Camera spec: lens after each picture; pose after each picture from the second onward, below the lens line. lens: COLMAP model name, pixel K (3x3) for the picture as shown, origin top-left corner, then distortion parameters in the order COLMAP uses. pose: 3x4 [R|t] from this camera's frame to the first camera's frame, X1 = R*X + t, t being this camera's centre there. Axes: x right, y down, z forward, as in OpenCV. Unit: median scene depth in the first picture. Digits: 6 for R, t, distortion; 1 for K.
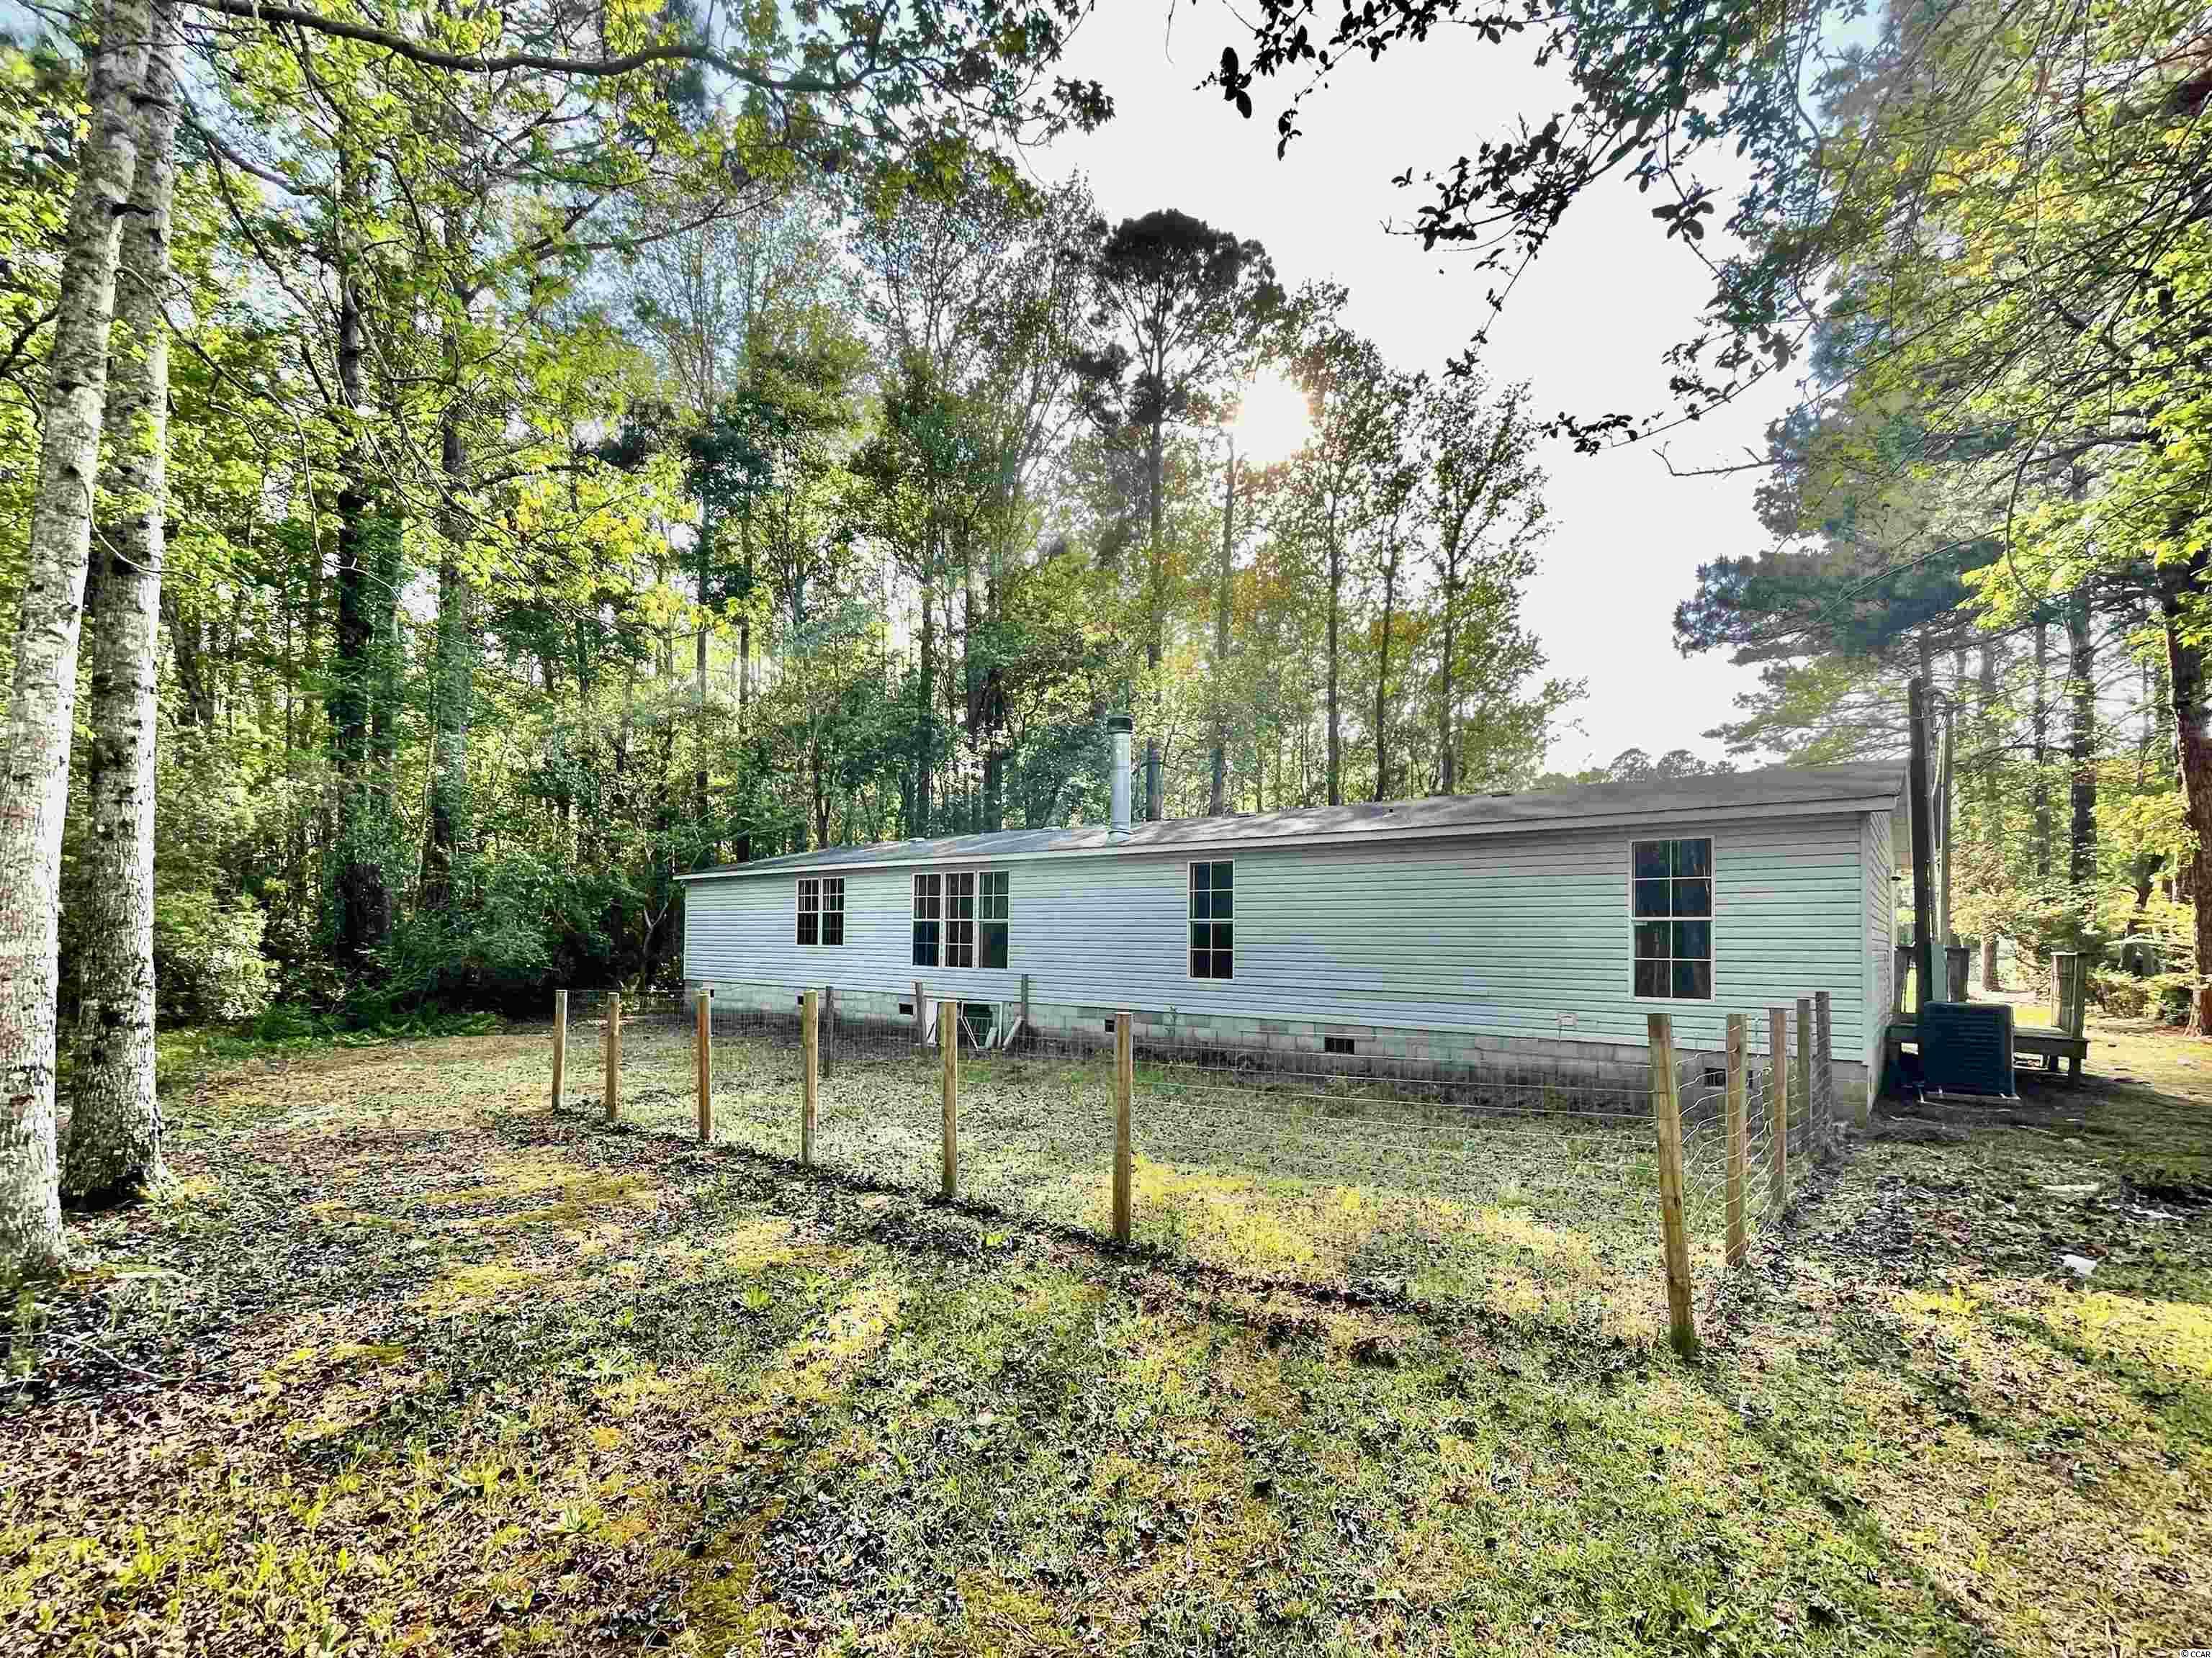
lens RADIAL K [[911.0, 0, 1100.0], [0, 911.0, 826.8], [0, 0, 1]] dist [0.001144, 0.000182]
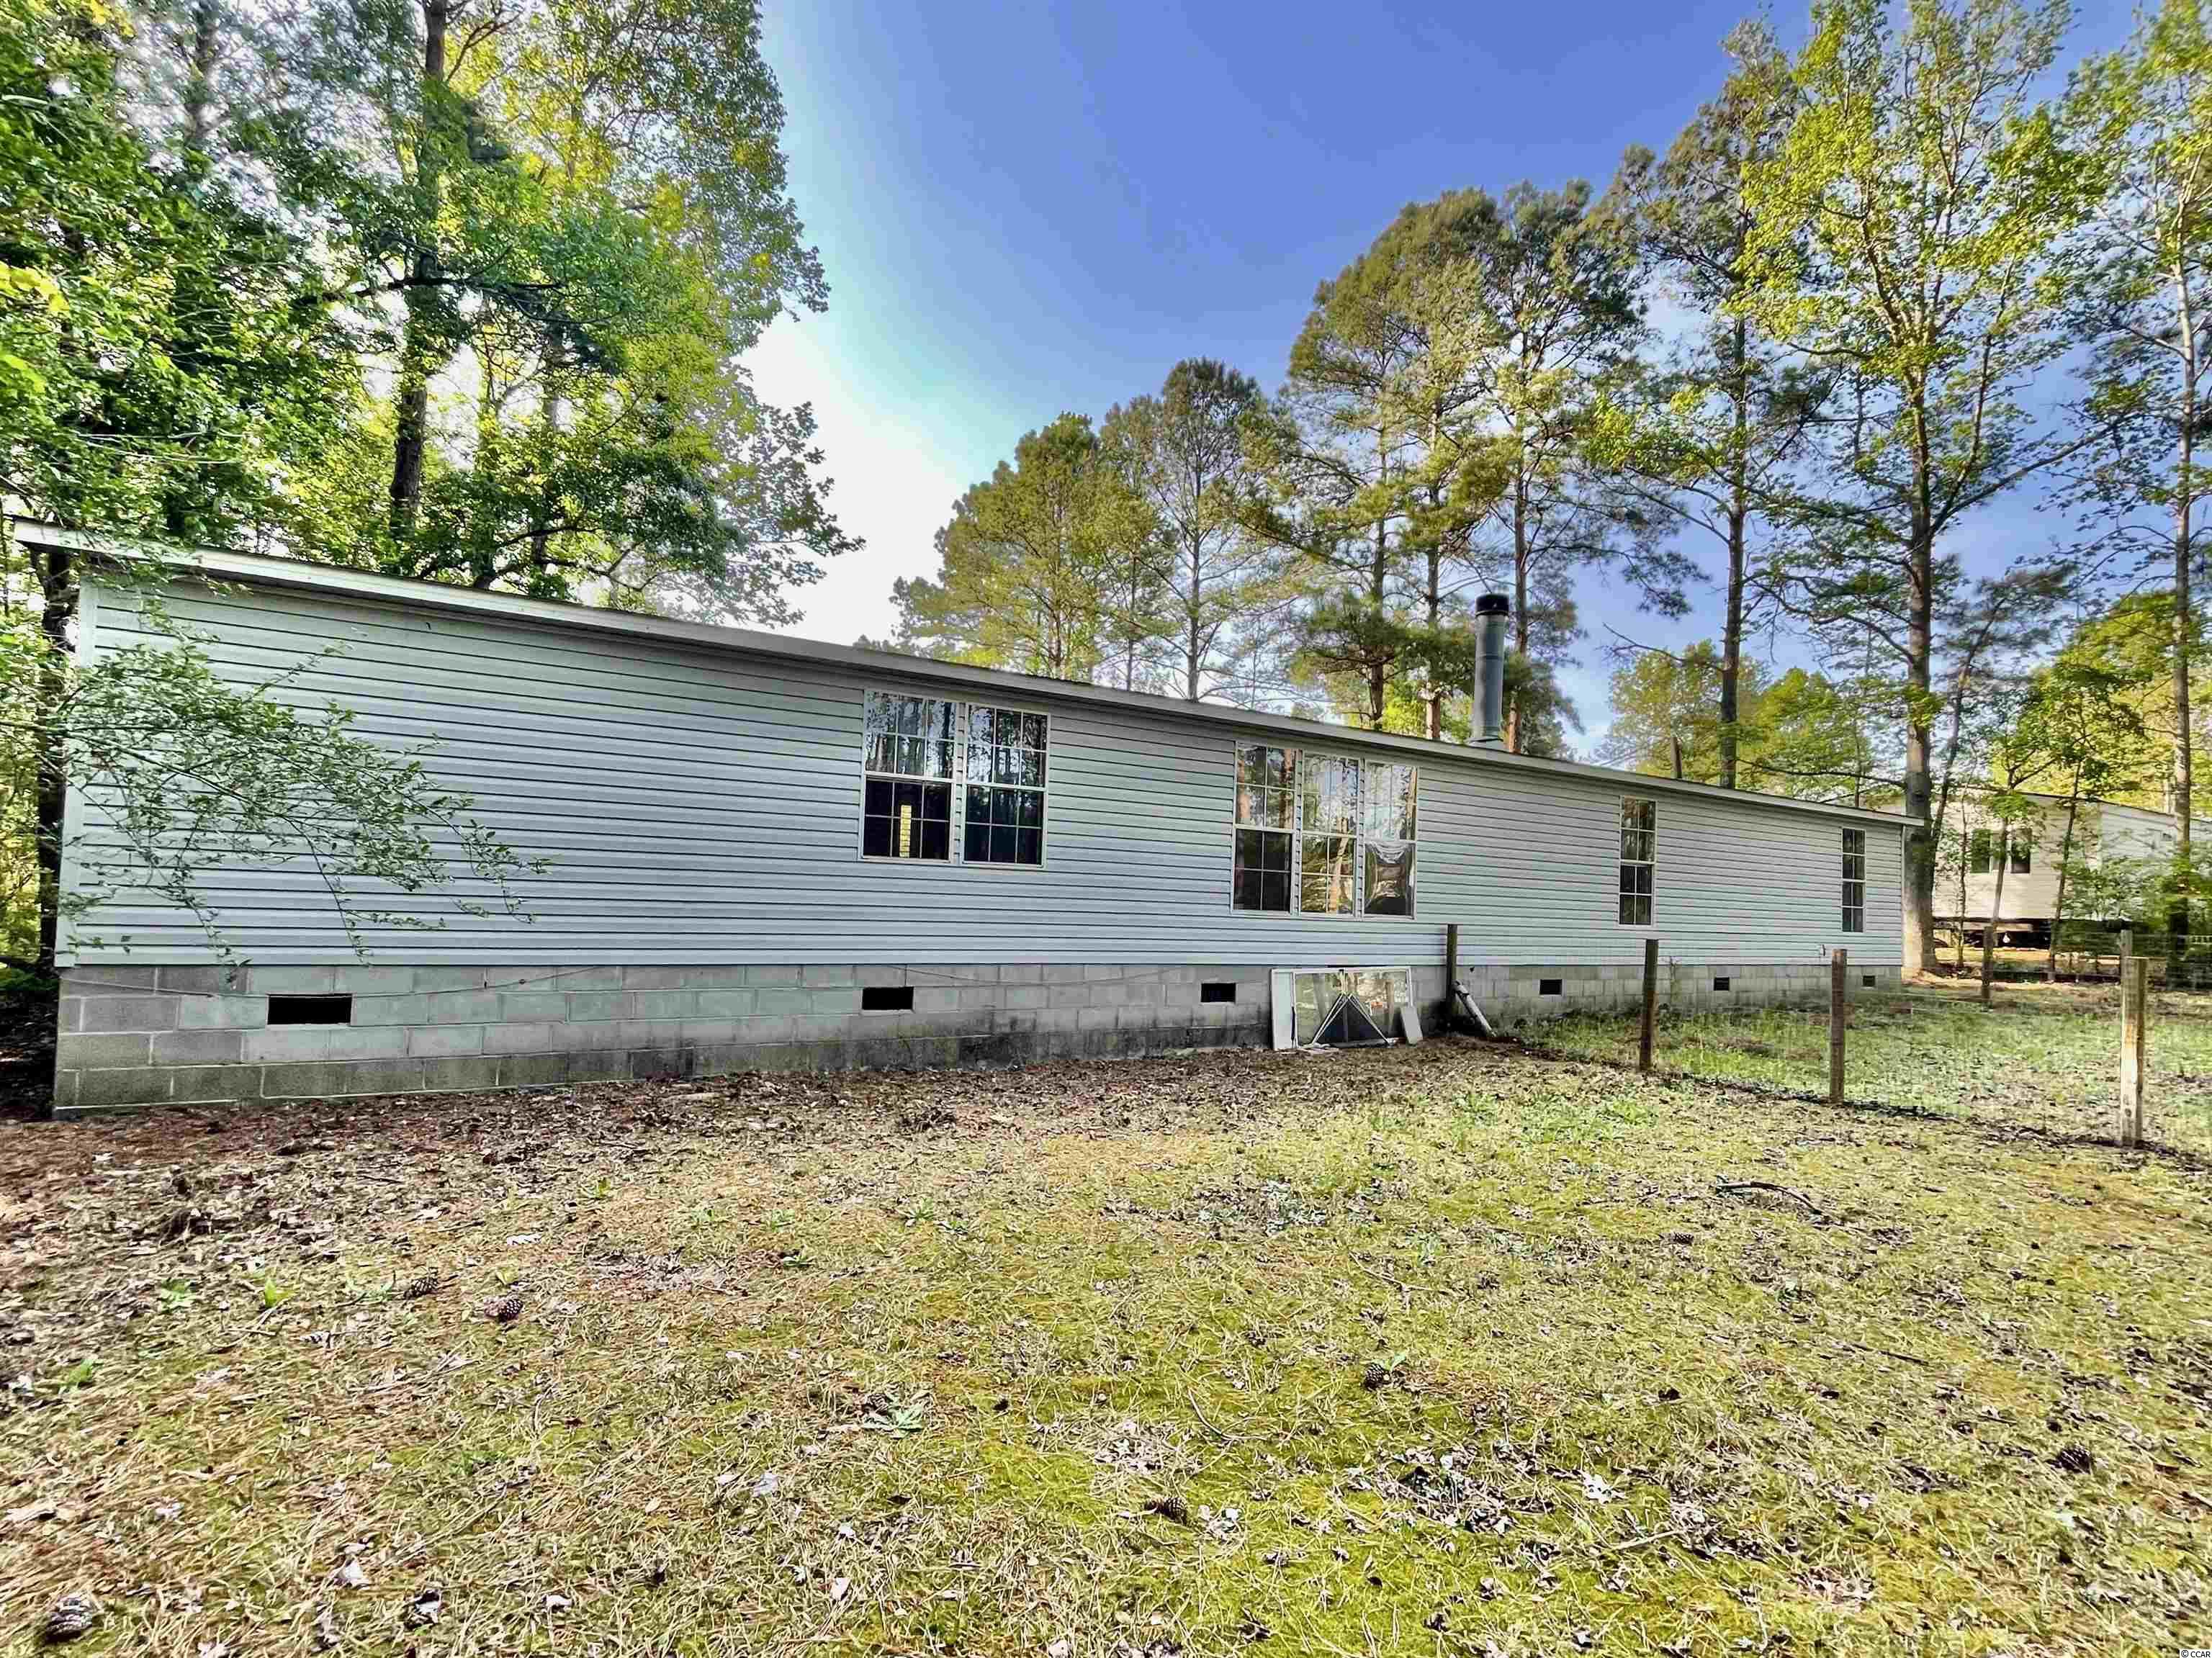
lens RADIAL K [[911.0, 0, 1100.0], [0, 911.0, 826.8], [0, 0, 1]] dist [0.001144, 0.000182]
pose [[0.428677, 0.066271, 0.901024, -0.735761], [-0.149187, 0.988807, -0.001749, 0.117709], [-0.891055, -0.133671, 0.433766, 0.855165]]
